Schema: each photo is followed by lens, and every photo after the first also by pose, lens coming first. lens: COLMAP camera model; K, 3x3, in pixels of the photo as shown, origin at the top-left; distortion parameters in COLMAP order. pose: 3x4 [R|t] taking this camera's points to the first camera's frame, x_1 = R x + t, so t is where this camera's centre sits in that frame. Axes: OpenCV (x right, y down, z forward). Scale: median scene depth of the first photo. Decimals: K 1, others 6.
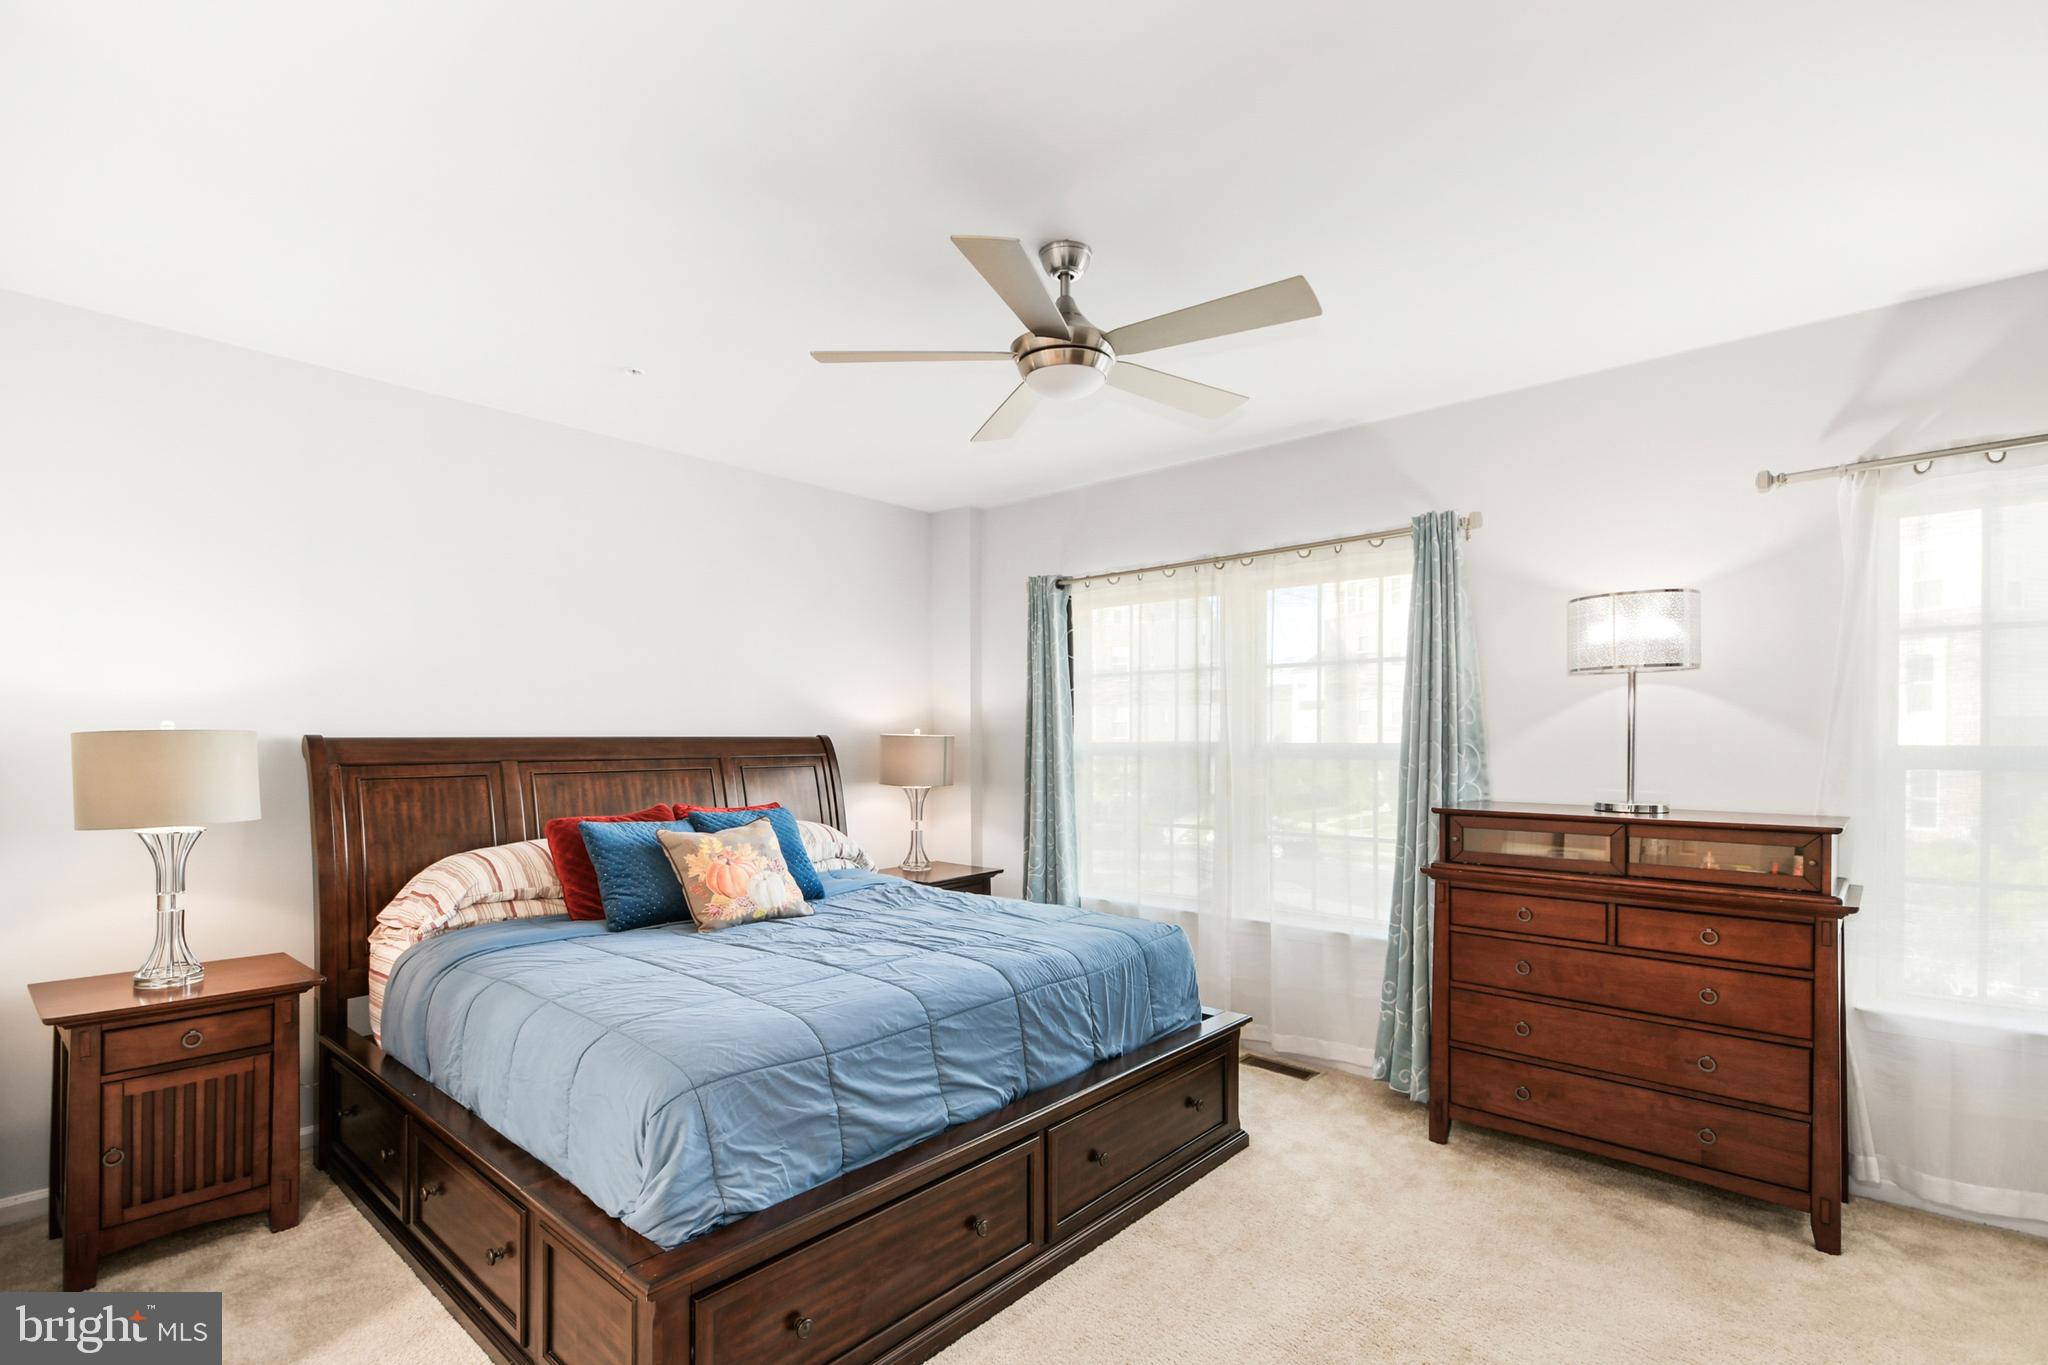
lens RADIAL K [[933.5, 0, 1026.3], [0, 933.5, 732.6], [0, 0, 1]] dist [0.003357, 0.000210]
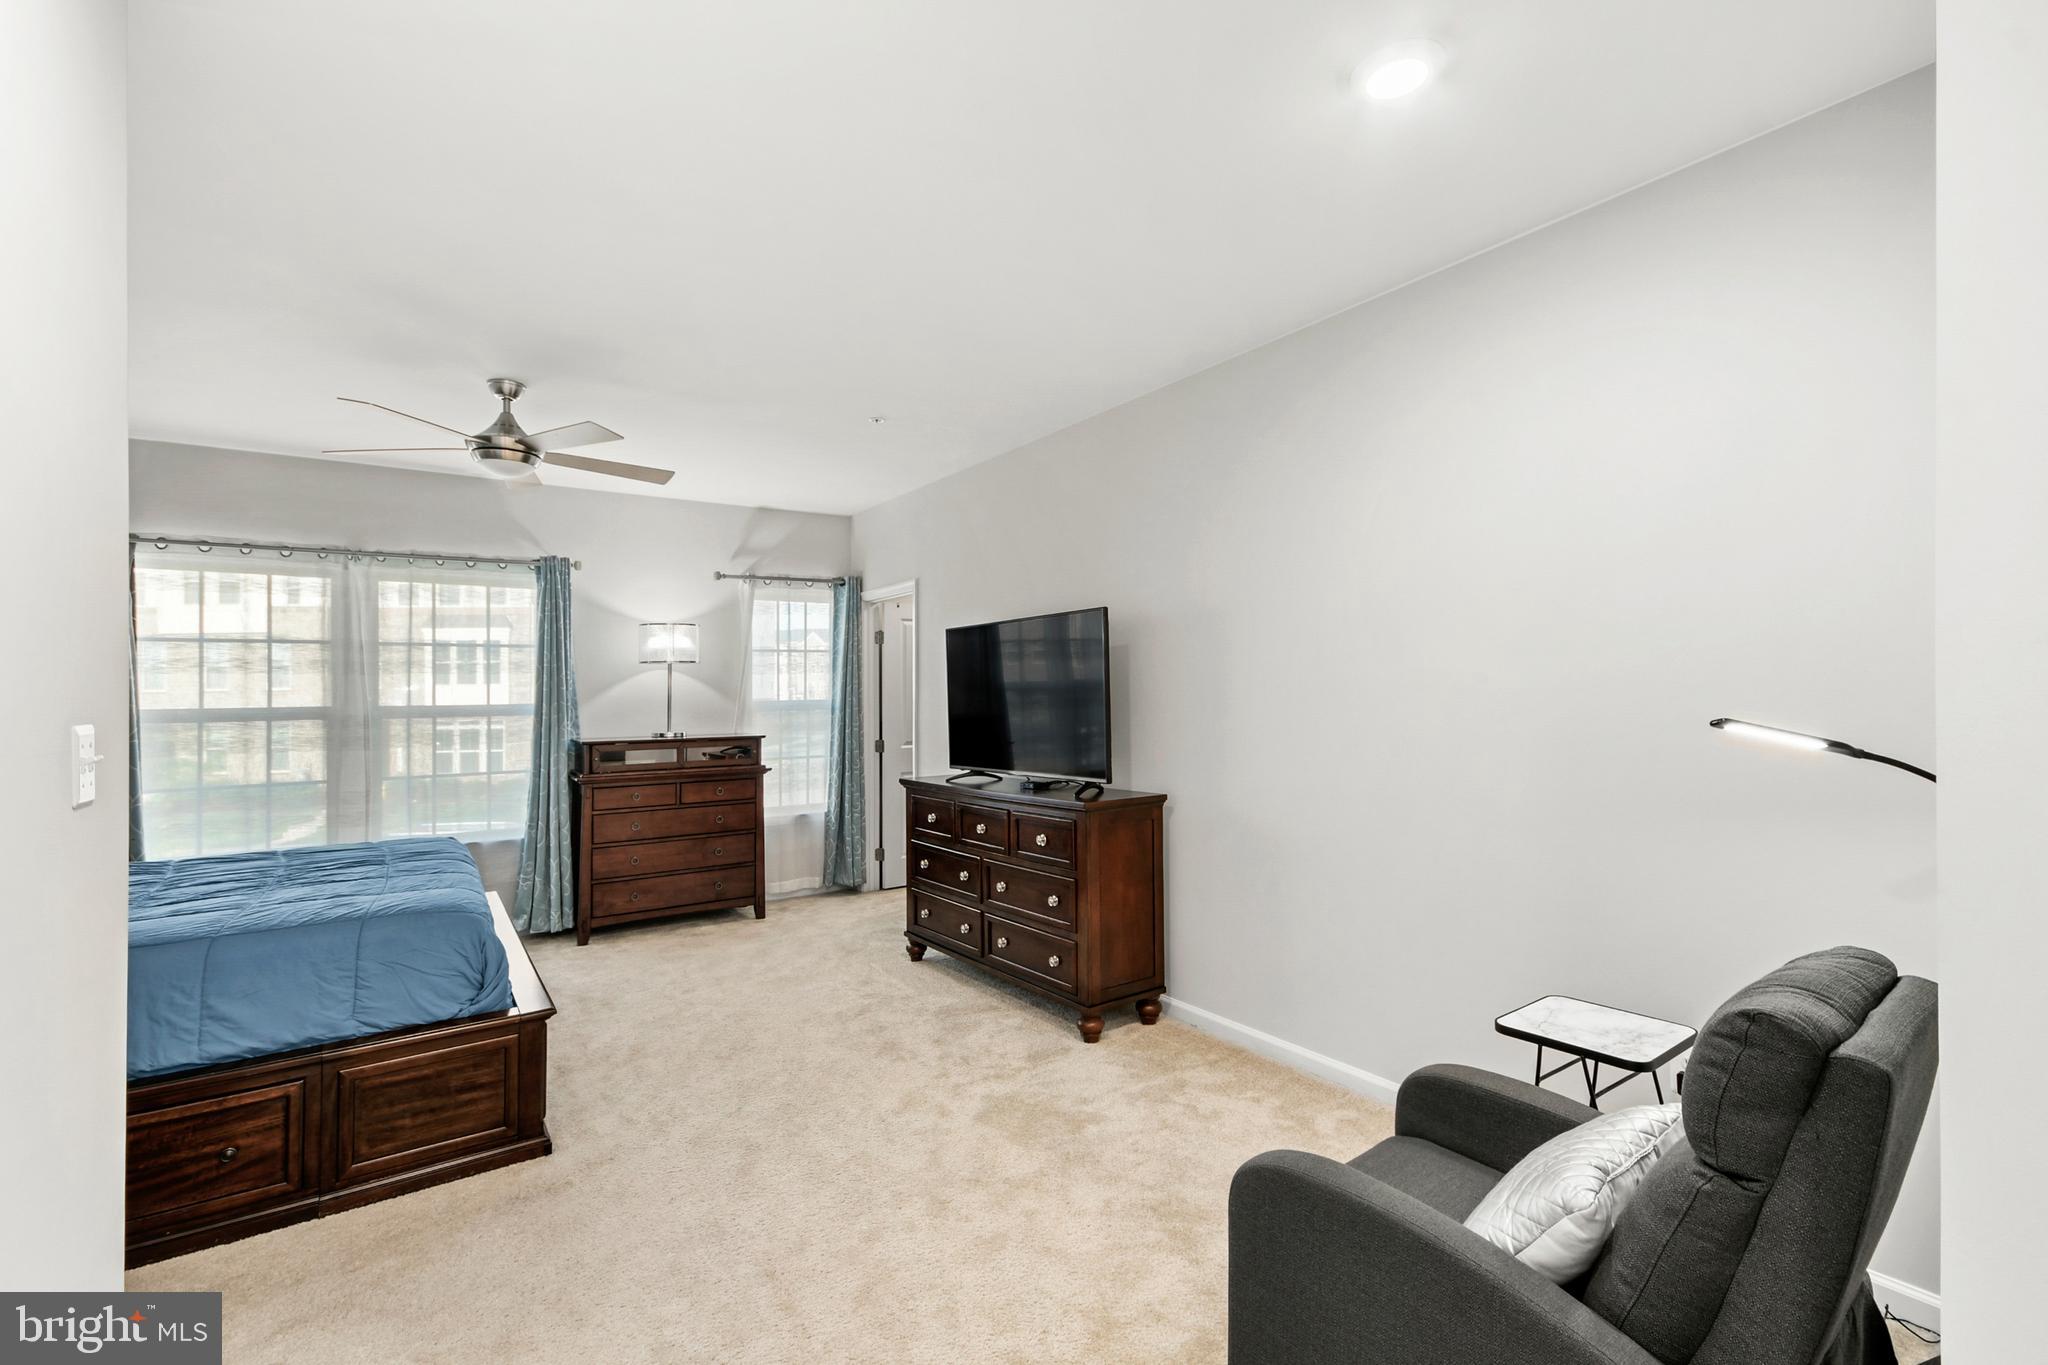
lens RADIAL K [[929.7, 0, 1030.2], [0, 929.7, 669.6], [0, 0, 1]] dist [0.008621, -0.000086]
pose [[0.231111, 0.025376, 0.972596, -1.001340], [0.008799, 0.999564, -0.028170, 0.006882], [-0.972888, 0.015068, 0.230787, -0.153597]]
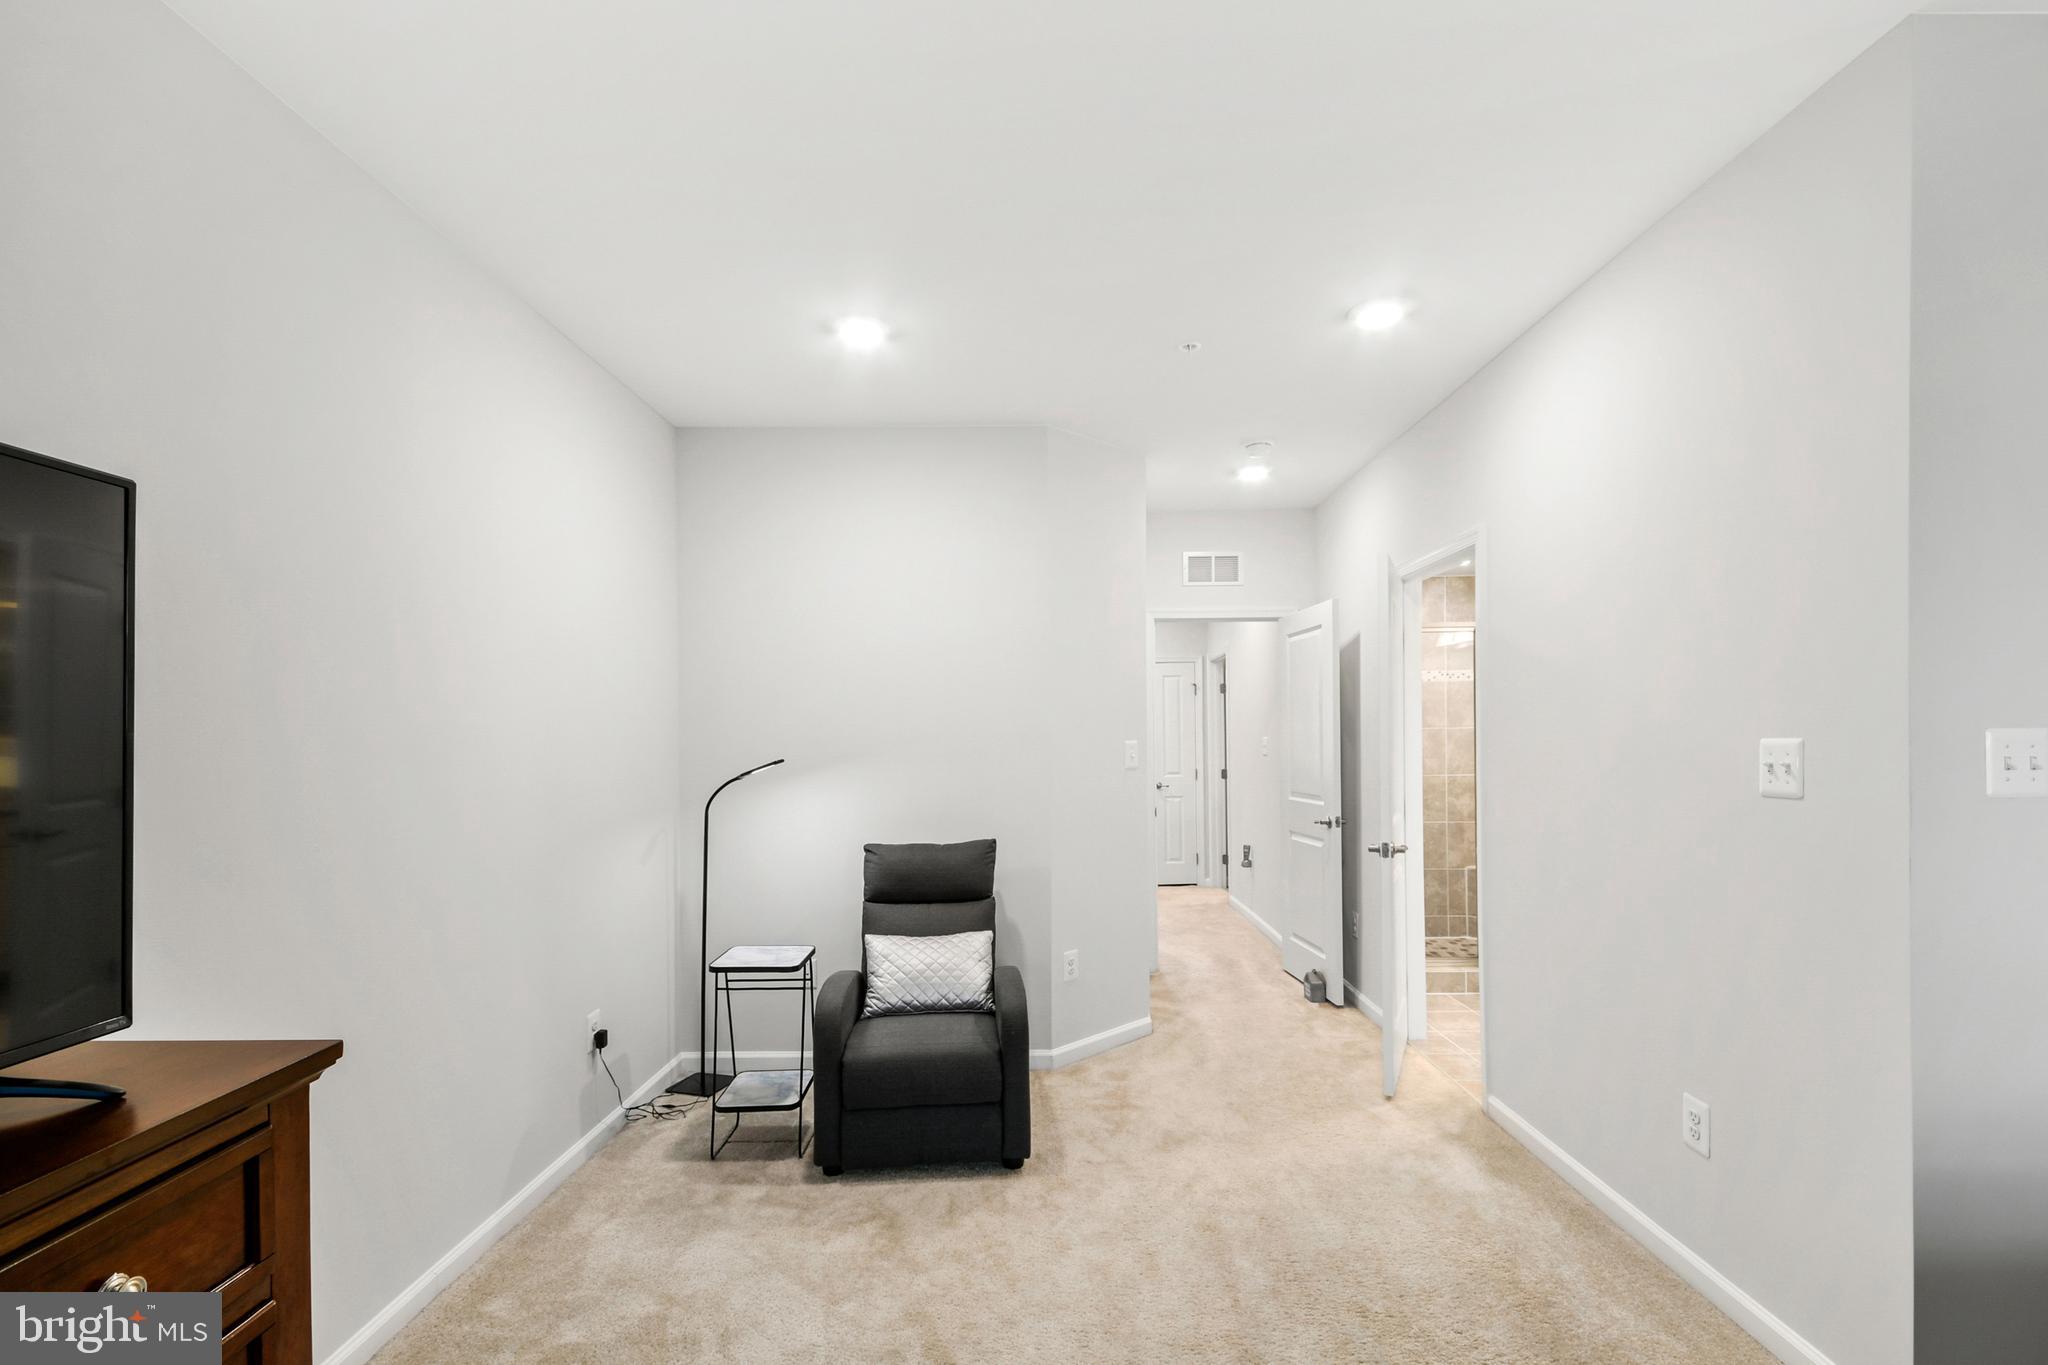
lens RADIAL K [[911.7, 0, 1017.5], [0, 911.7, 729.8], [0, 0, 1]] dist [0.012407, 0.000117]
pose [[-0.769877, 0.006245, -0.638162, 0.176682], [0.018906, 0.999736, -0.013025, 0.011146], [0.637913, -0.022092, -0.769792, 0.577839]]
